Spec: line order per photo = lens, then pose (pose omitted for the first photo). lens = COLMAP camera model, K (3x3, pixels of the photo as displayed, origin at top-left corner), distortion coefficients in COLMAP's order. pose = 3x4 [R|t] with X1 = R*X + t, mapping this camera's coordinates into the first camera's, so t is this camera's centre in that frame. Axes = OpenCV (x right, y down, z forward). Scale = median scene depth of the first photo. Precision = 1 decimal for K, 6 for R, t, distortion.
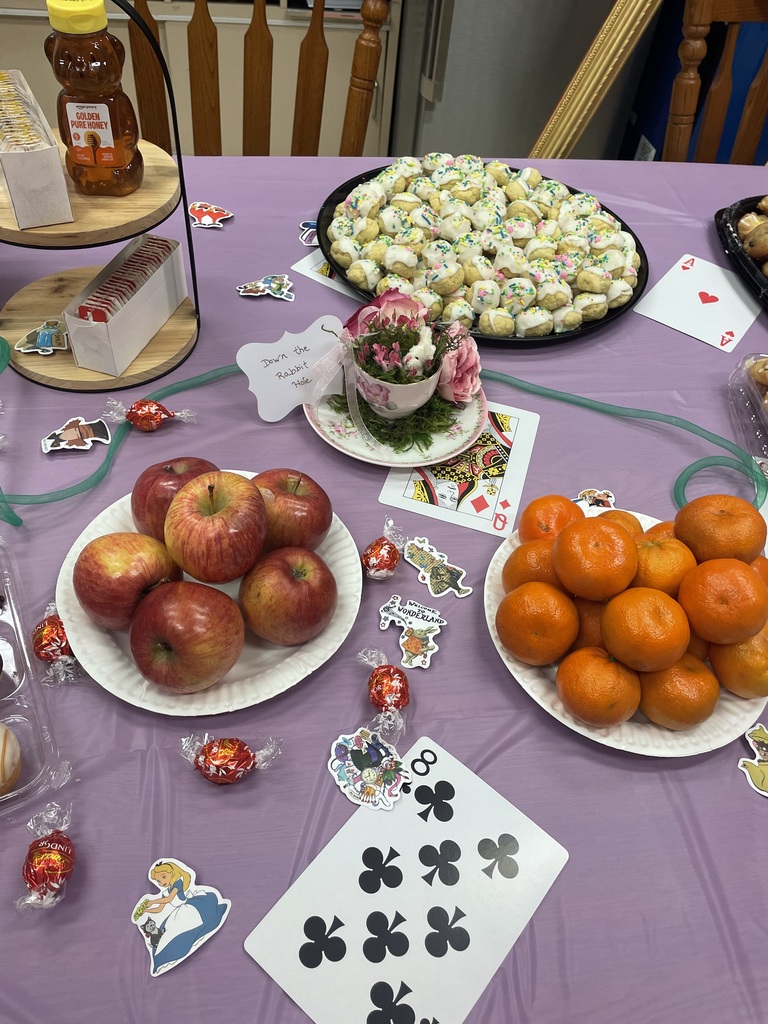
lens RADIAL K [[774.1, 0, 384.1], [0, 774.1, 512.5], [0, 0, 1]] dist [0.034683, -0.010952]
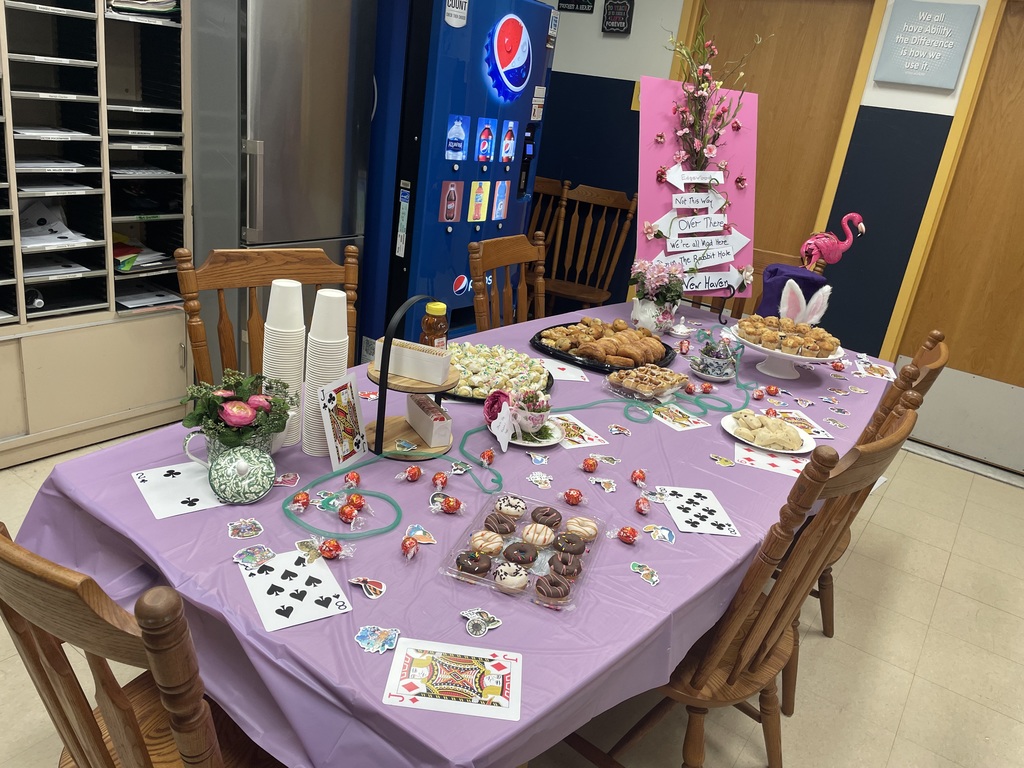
lens RADIAL K [[774.1, 0, 511.8], [0, 774.1, 382.2], [0, 0, 1]] dist [0.034683, -0.010952]
pose [[0.704874, -0.246125, 0.665263, -2.348160], [0.490871, 0.846284, -0.207001, 0.316459], [-0.512053, 0.472468, 0.717339, -1.086974]]
